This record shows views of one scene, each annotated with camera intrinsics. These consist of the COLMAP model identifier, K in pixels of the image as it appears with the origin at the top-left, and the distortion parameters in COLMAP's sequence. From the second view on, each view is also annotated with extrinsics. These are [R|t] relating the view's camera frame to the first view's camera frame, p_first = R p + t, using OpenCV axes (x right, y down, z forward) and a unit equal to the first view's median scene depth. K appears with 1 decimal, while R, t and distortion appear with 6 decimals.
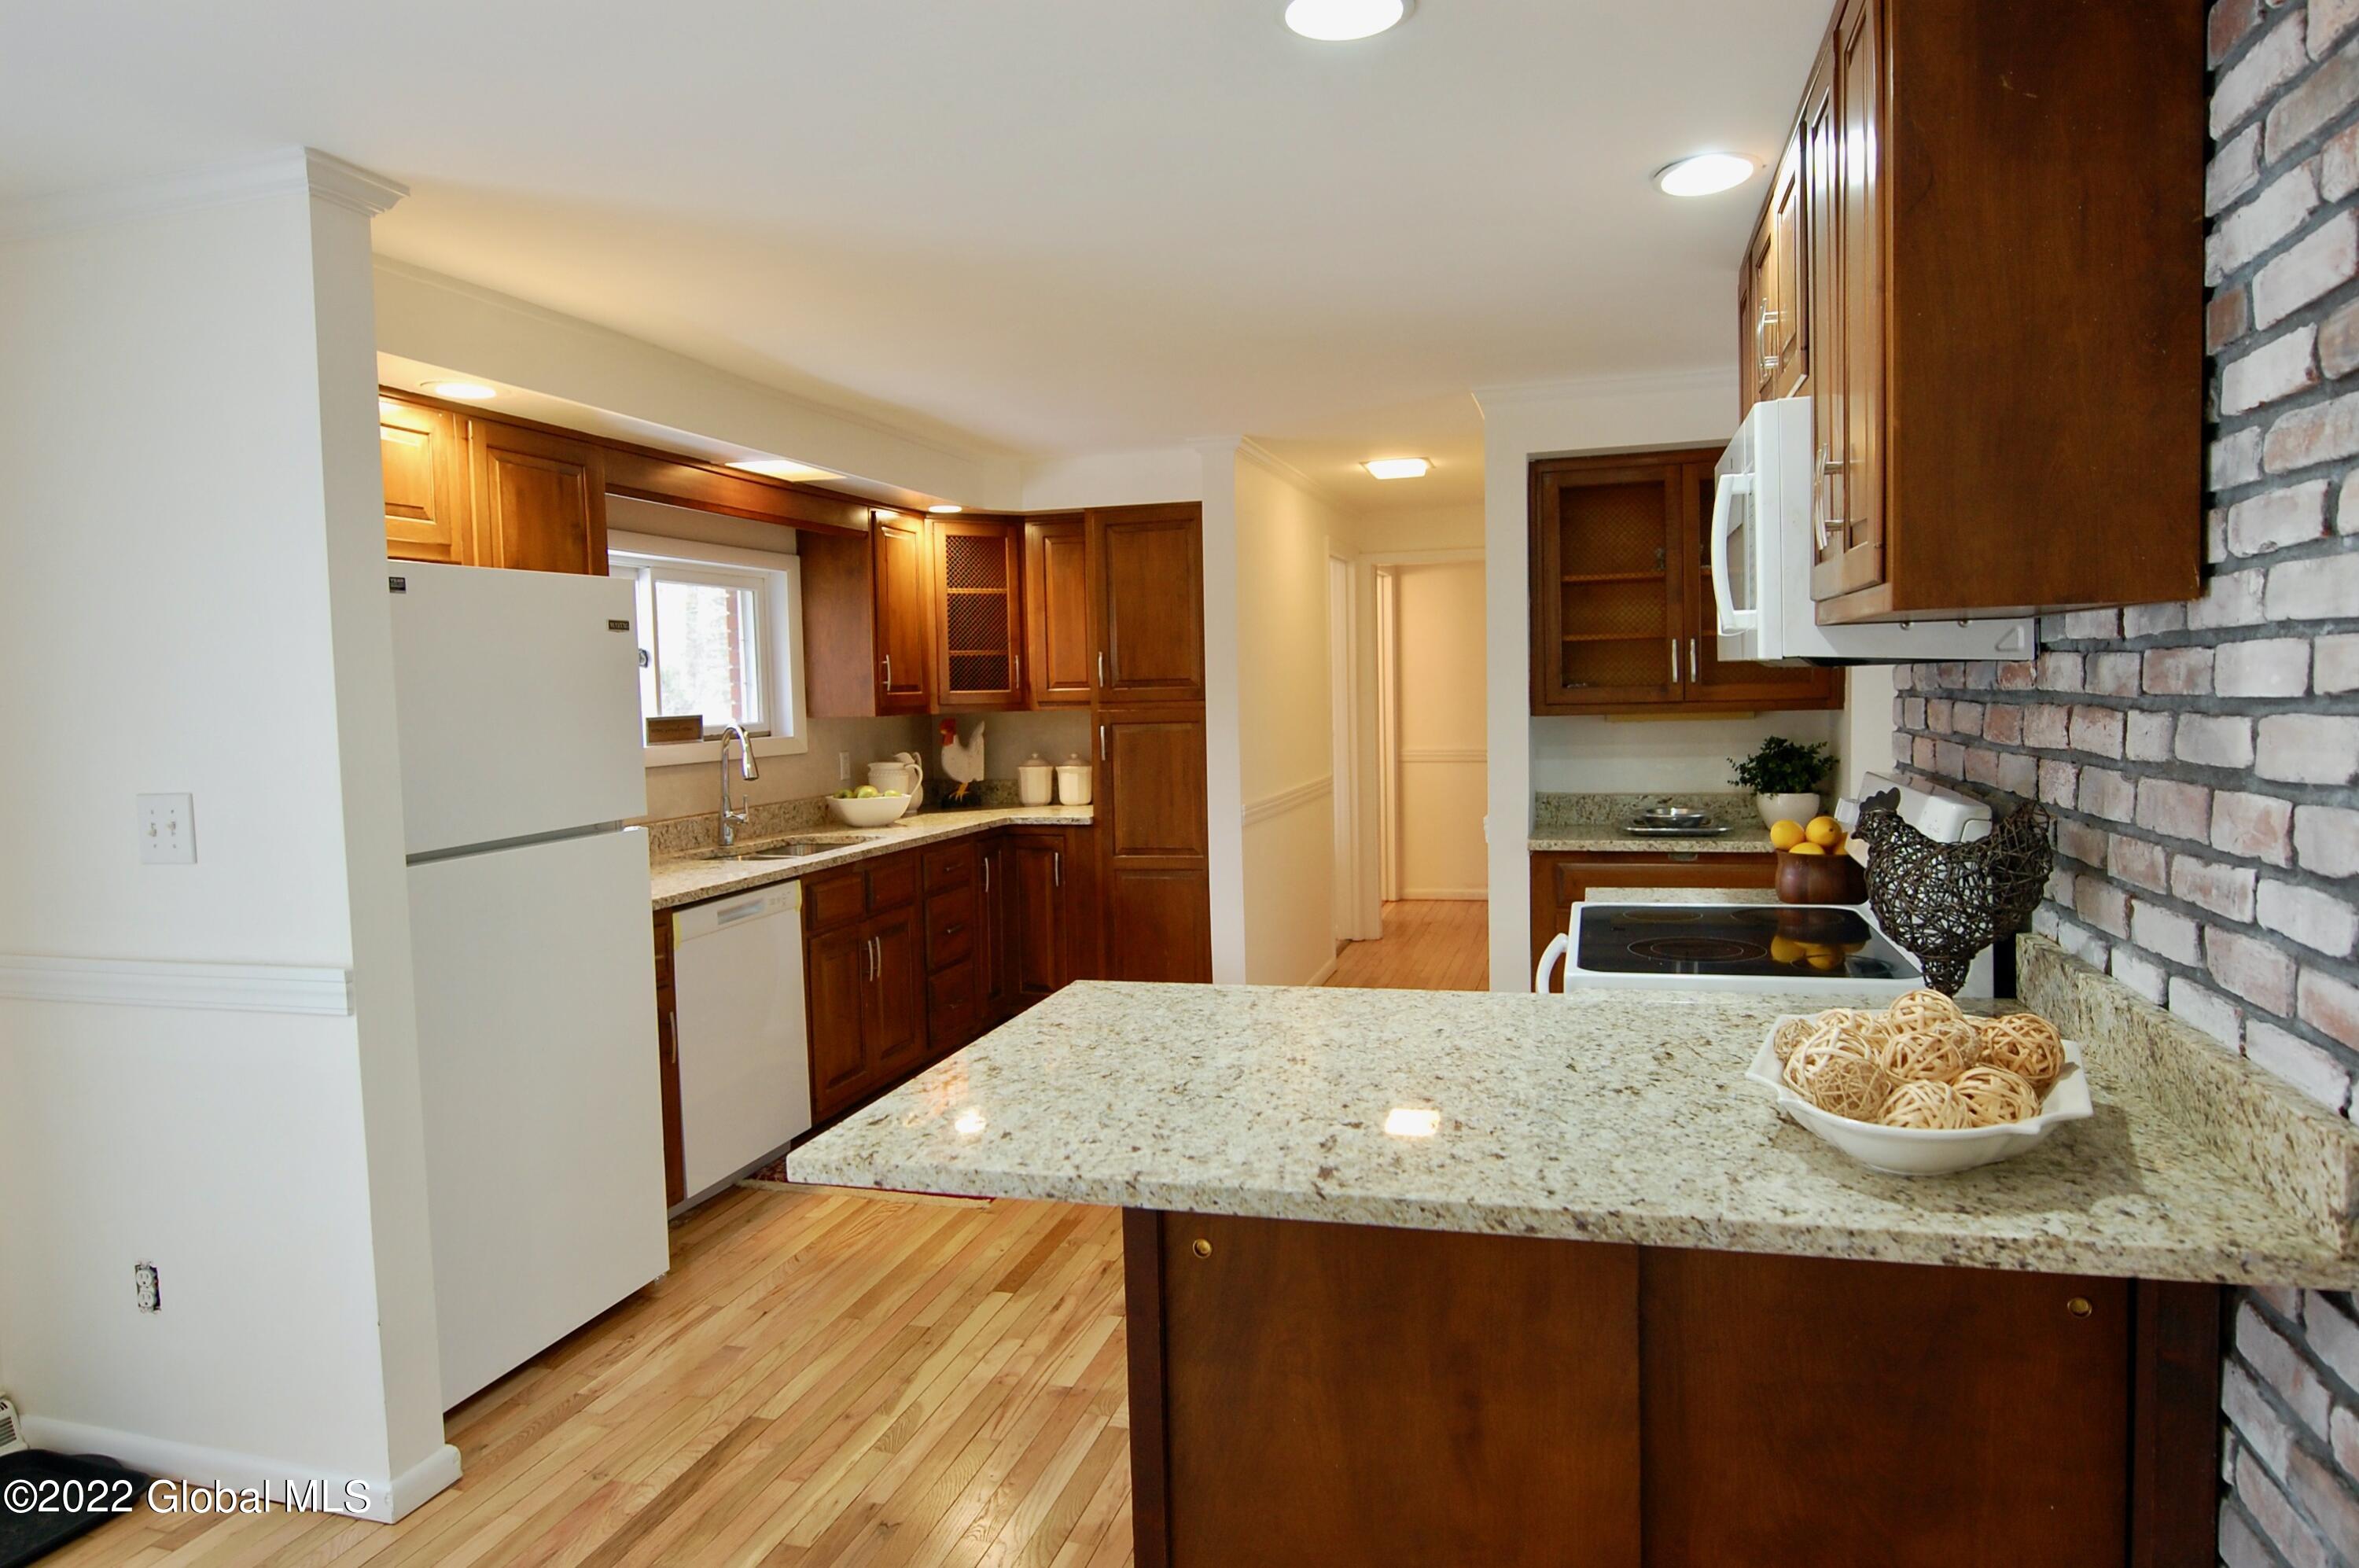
lens RADIAL K [[1448.8, 0, 1185.3], [0, 1448.8, 781.0], [0, 0, 1]] dist [0.002500, 0.000023]
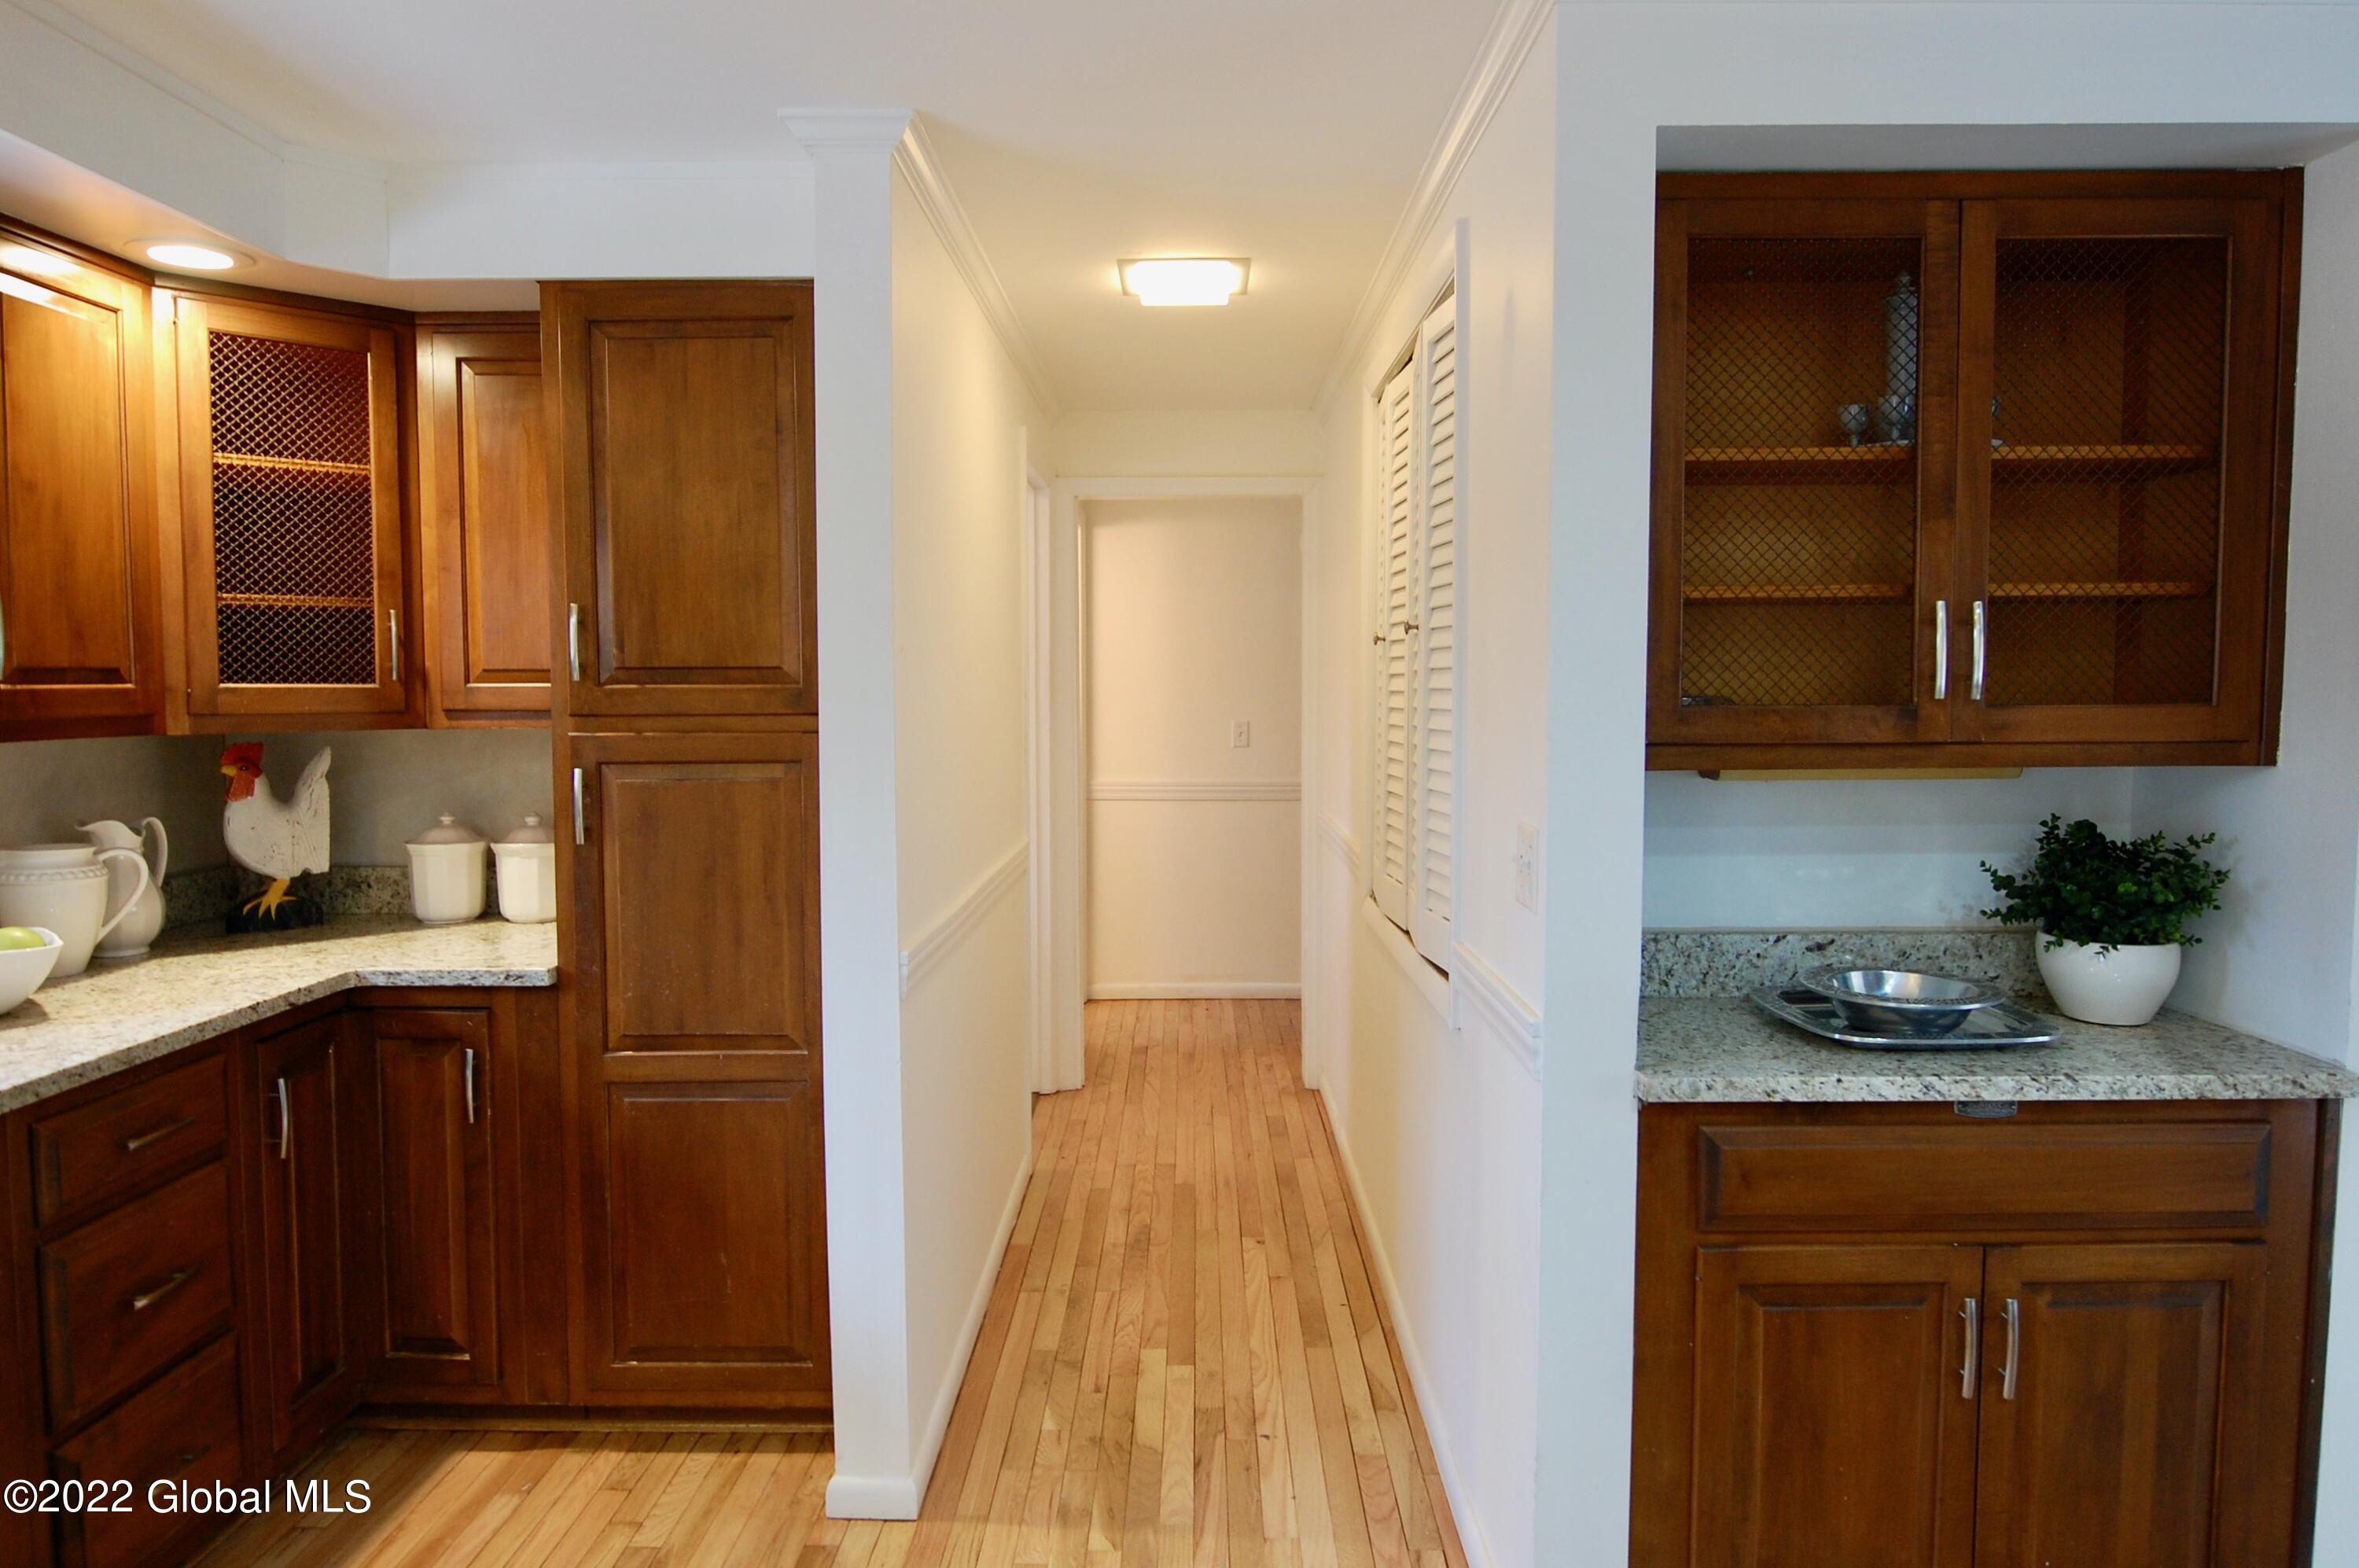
lens RADIAL K [[1485.5, 0, 1188.2], [0, 1485.5, 766.2], [0, 0, 1]] dist [-0.007800, -0.003200]
pose [[0.960123, 0.004673, 0.279539, -0.003938], [-0.001759, 0.999941, -0.010673, -0.033027], [-0.279572, 0.009756, 0.960075, 0.489939]]
